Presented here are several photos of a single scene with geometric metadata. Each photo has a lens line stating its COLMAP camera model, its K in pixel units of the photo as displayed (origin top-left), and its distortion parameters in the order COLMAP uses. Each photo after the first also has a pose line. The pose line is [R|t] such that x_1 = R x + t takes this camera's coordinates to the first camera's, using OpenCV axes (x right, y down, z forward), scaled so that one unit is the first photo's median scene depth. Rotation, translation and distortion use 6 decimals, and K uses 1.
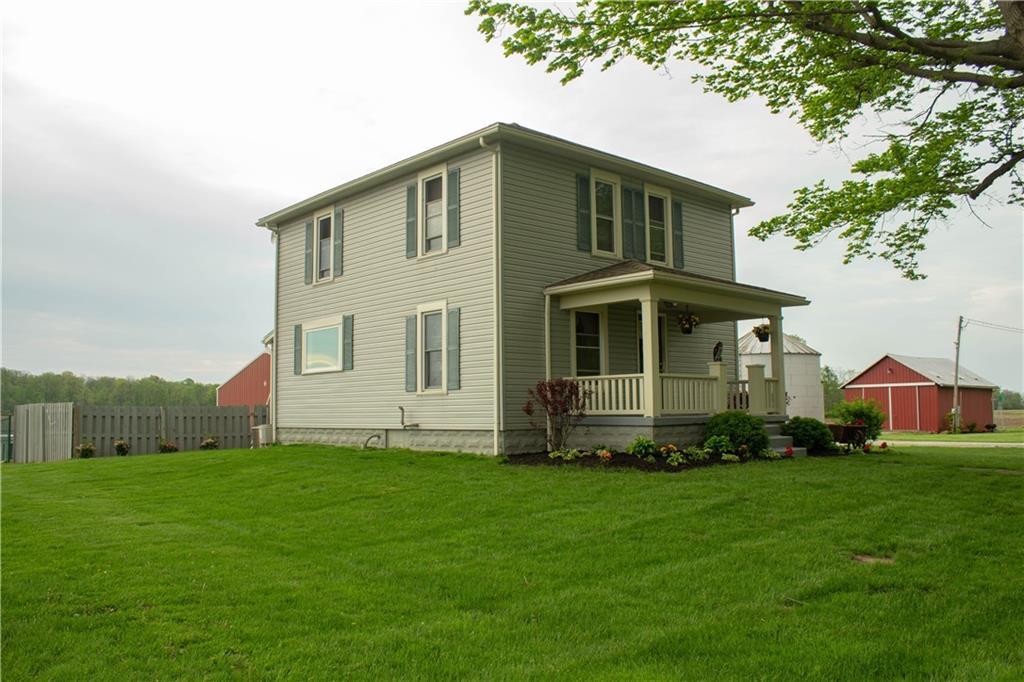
lens RADIAL K [[842.9, 0, 512.0], [0, 842.9, 341.0], [0, 0, 1]] dist [-0.194985, 0.207064]
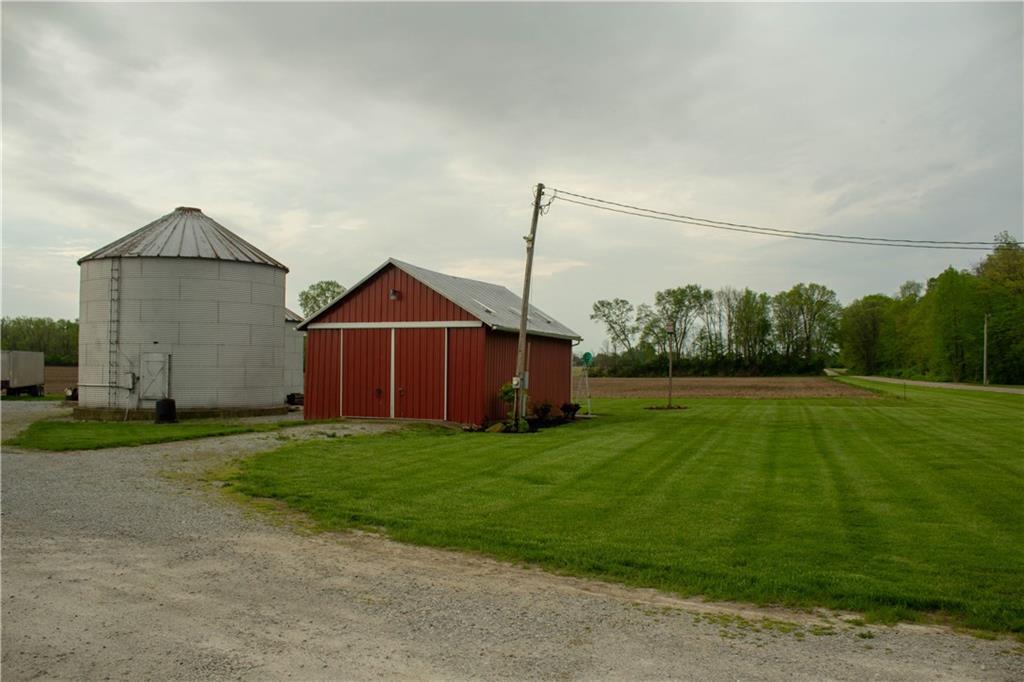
lens RADIAL K [[842.9, 0, 512.0], [0, 842.9, 341.0], [0, 0, 1]] dist [-0.194985, 0.207064]
pose [[0.865188, 0.025712, 0.500787, 0.871804], [-0.054963, 0.997530, 0.043740, 0.119967], [-0.498426, -0.065368, 0.864465, 1.694267]]
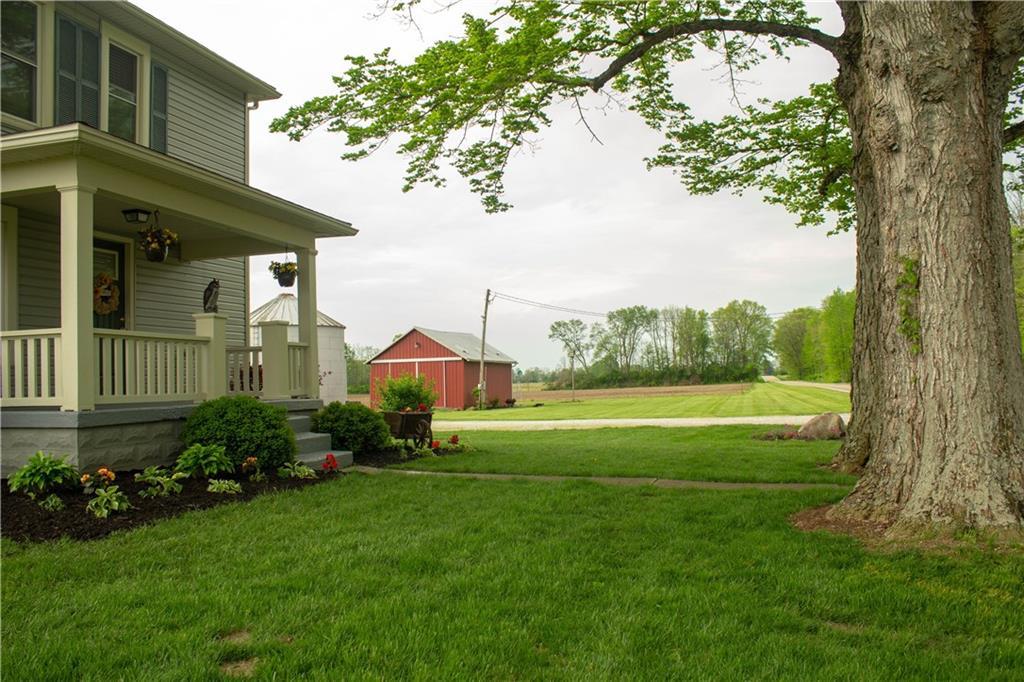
lens RADIAL K [[842.9, 0, 512.0], [0, 842.9, 341.0], [0, 0, 1]] dist [-0.194985, 0.207064]
pose [[0.845479, 0.009087, 0.533932, 0.106355], [-0.024483, 0.999463, 0.021758, 0.024688], [-0.533448, -0.031468, 0.845247, 0.358233]]
